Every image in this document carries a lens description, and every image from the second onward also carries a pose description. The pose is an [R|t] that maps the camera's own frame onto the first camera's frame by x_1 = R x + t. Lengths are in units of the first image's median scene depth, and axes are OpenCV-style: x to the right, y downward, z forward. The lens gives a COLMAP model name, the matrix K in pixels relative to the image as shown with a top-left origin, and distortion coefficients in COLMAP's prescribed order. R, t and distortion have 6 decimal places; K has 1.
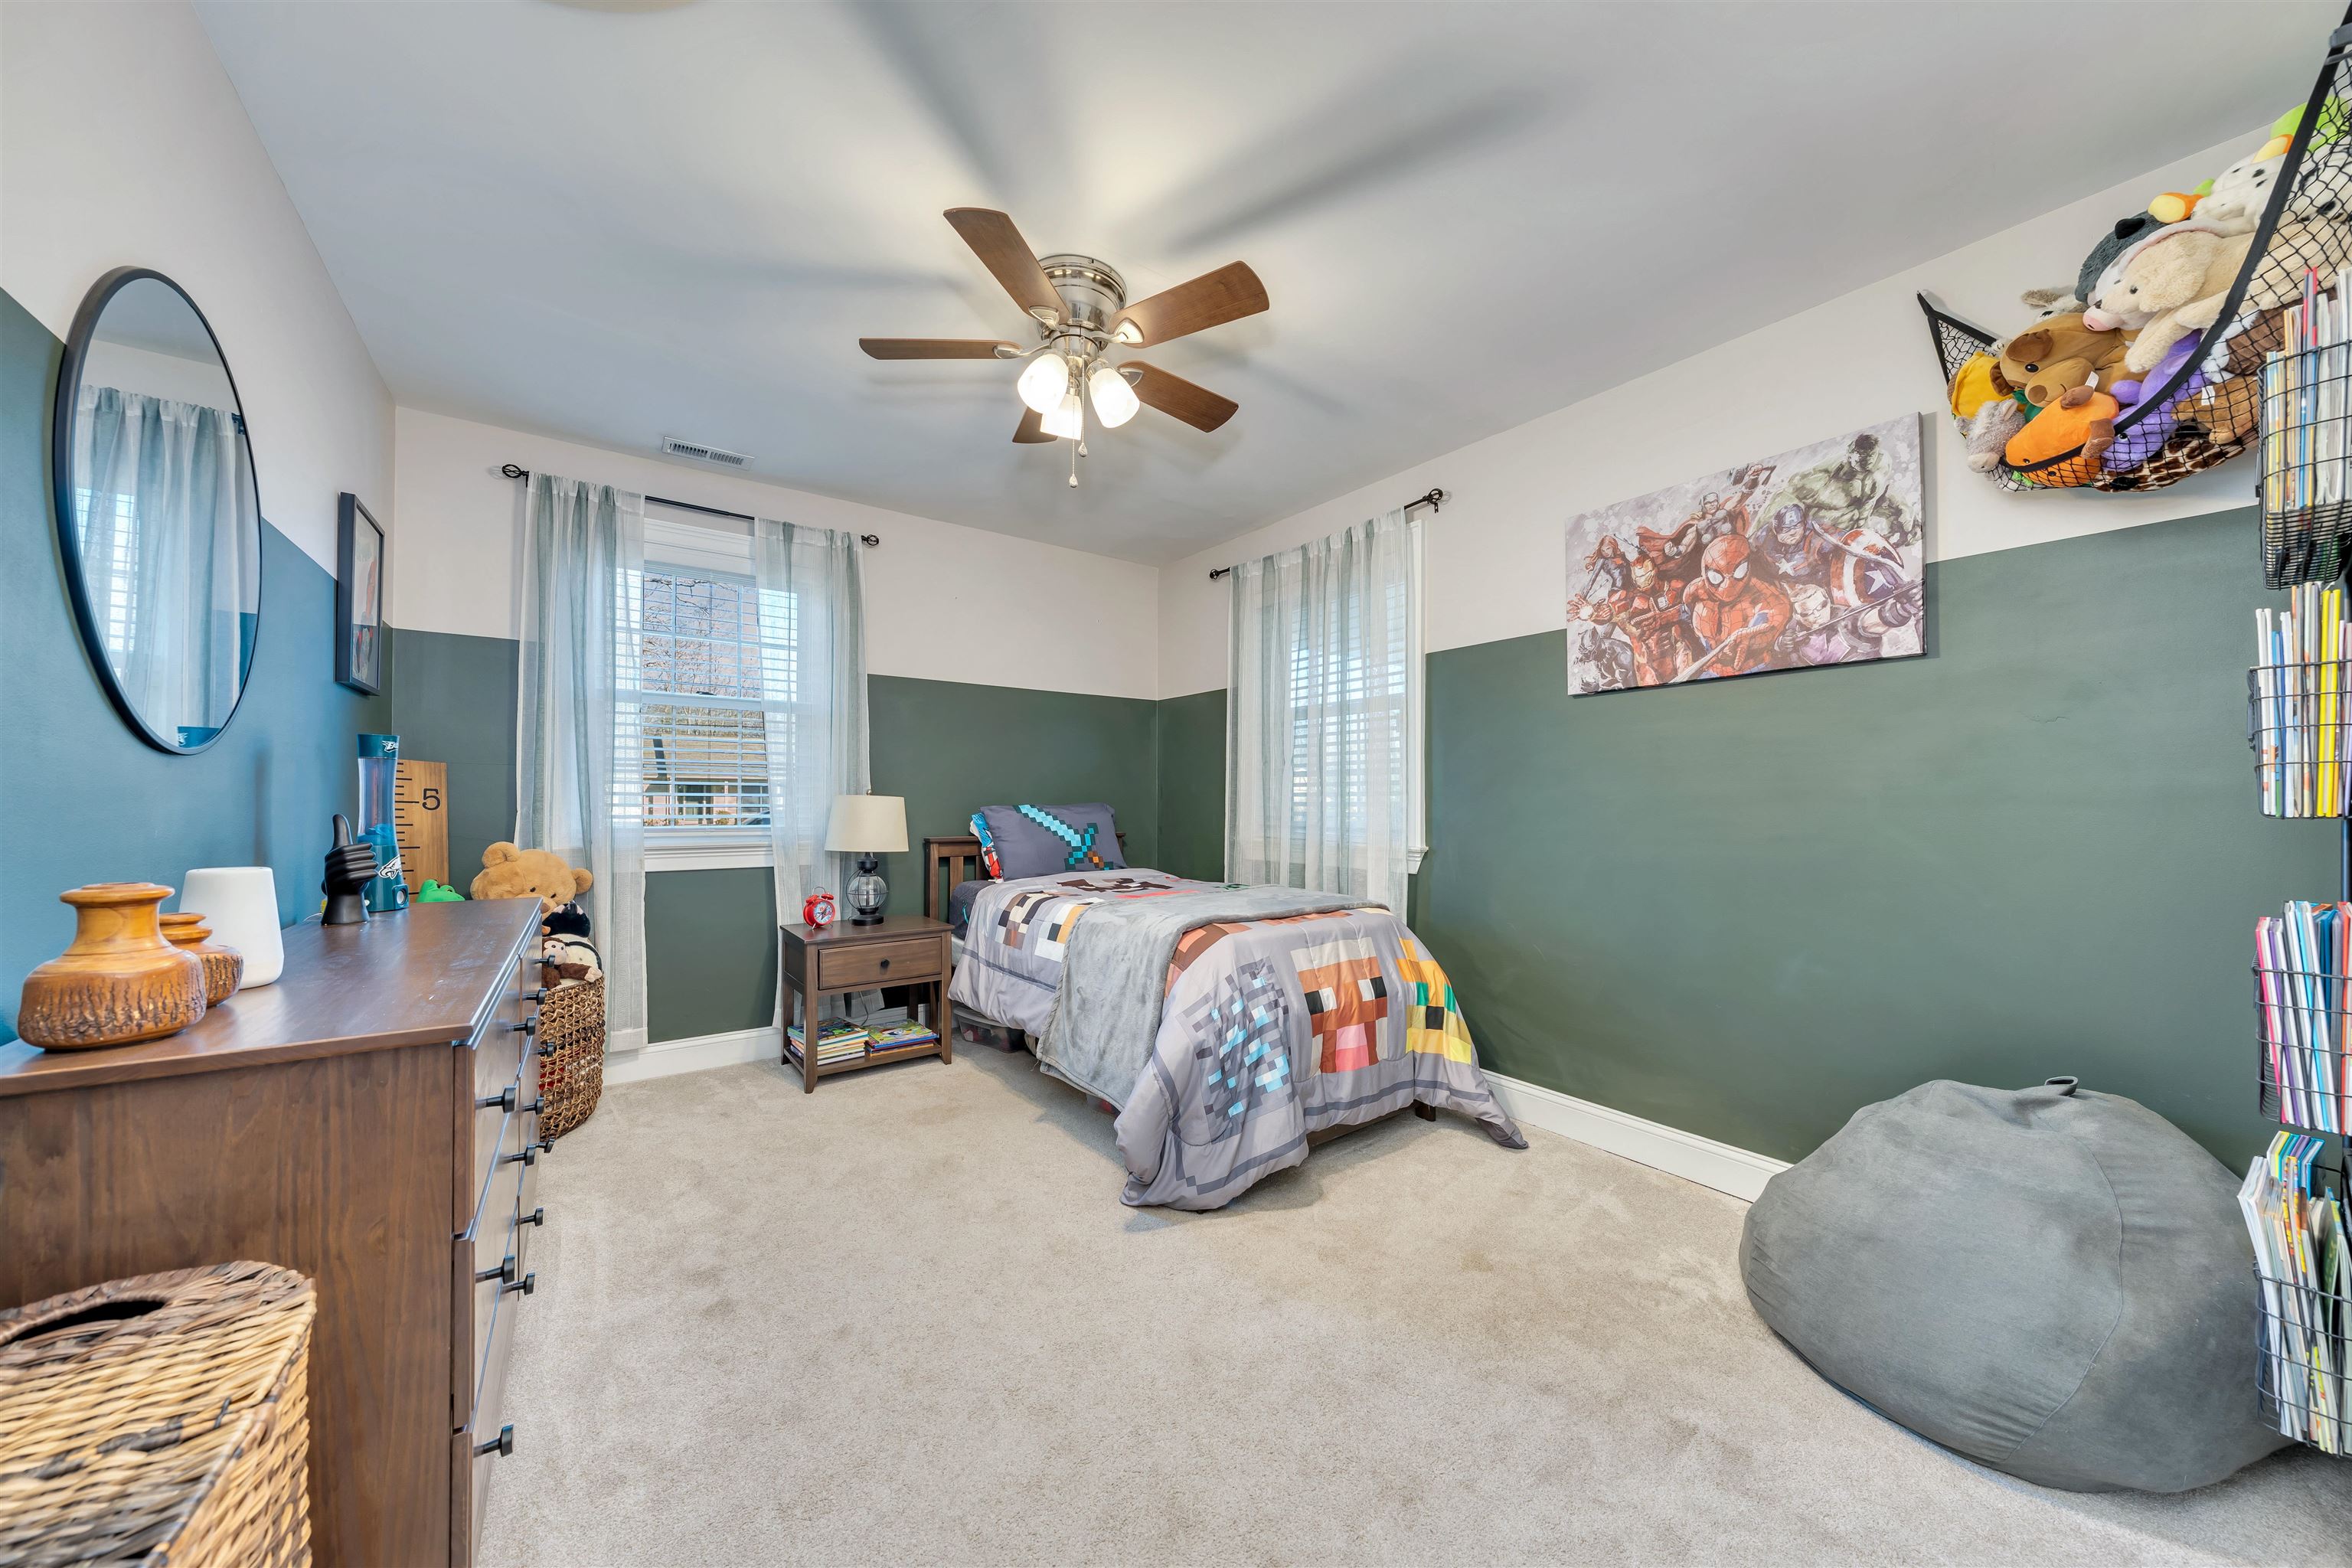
lens RADIAL K [[840.0, 0, 1176.0], [0, 840.0, 784.0], [0, 0, 1]] dist [0.000704, 0.000059]
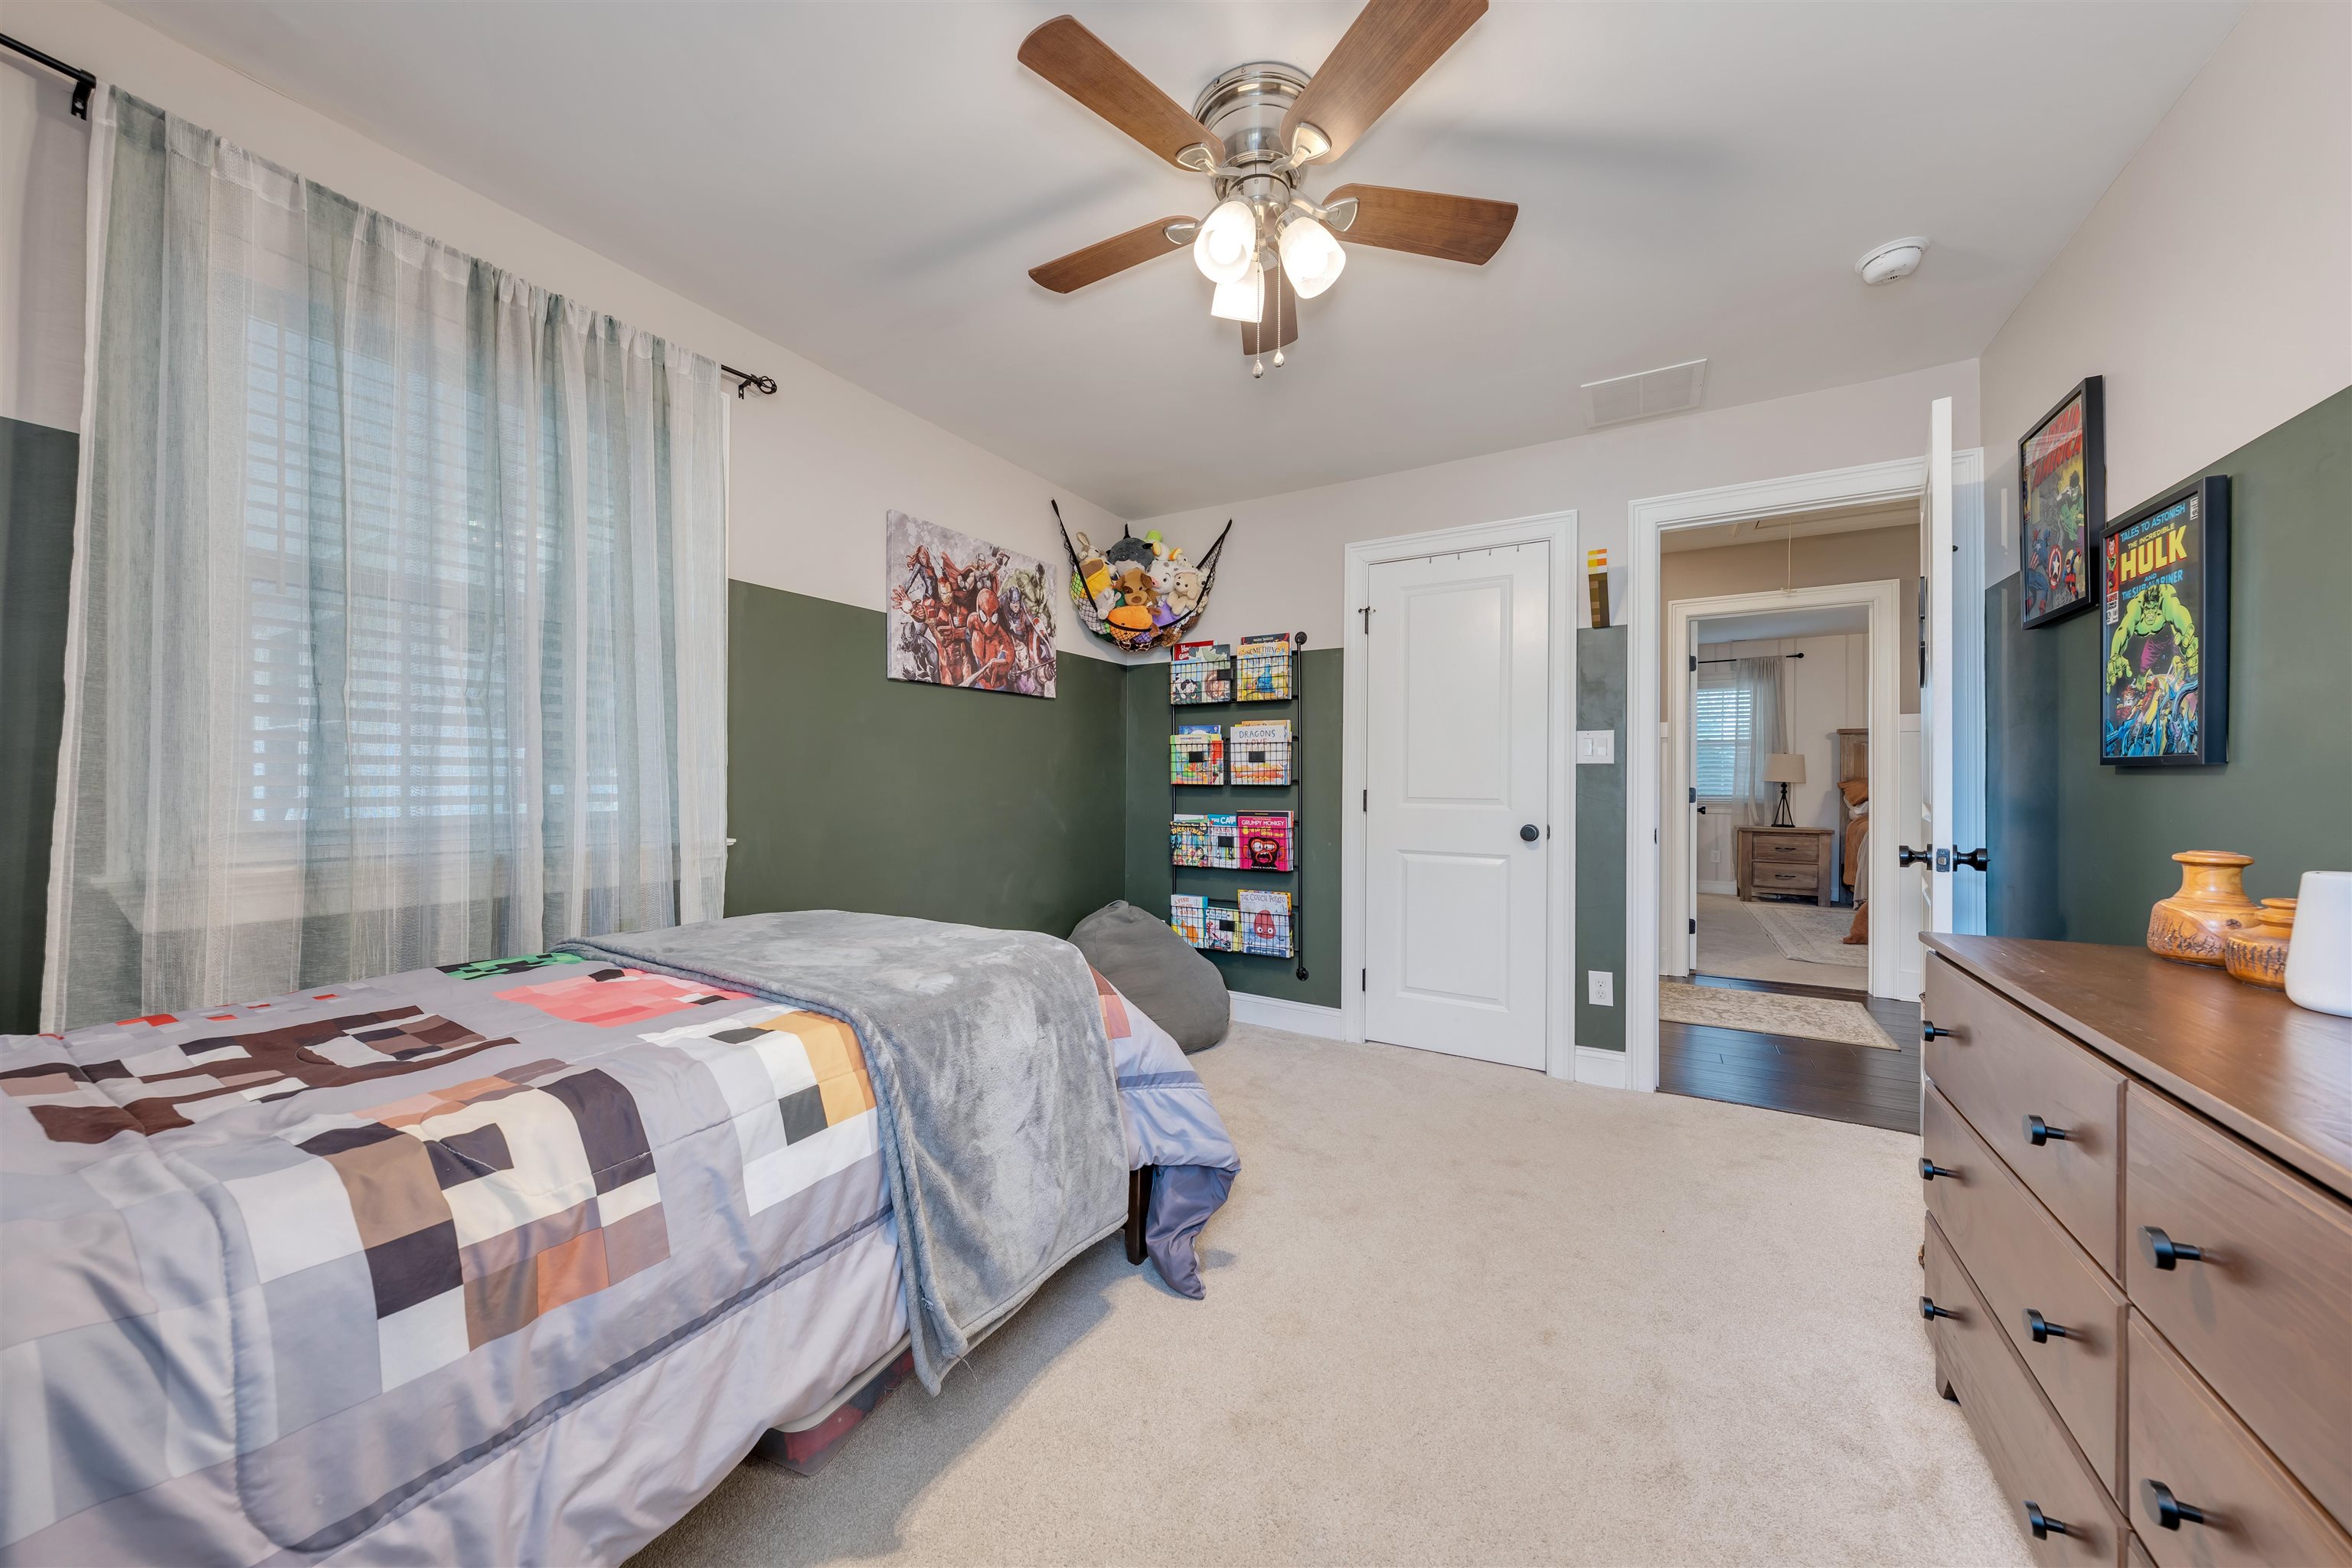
lens RADIAL K [[840.0, 0, 1176.0], [0, 840.0, 784.0], [0, 0, 1]] dist [0.000704, 0.000059]
pose [[-0.443974, -0.005119, 0.896025, -0.725347], [-0.018244, 0.999828, -0.003327, 0.028198], [-0.895854, -0.017824, -0.443991, 1.300703]]
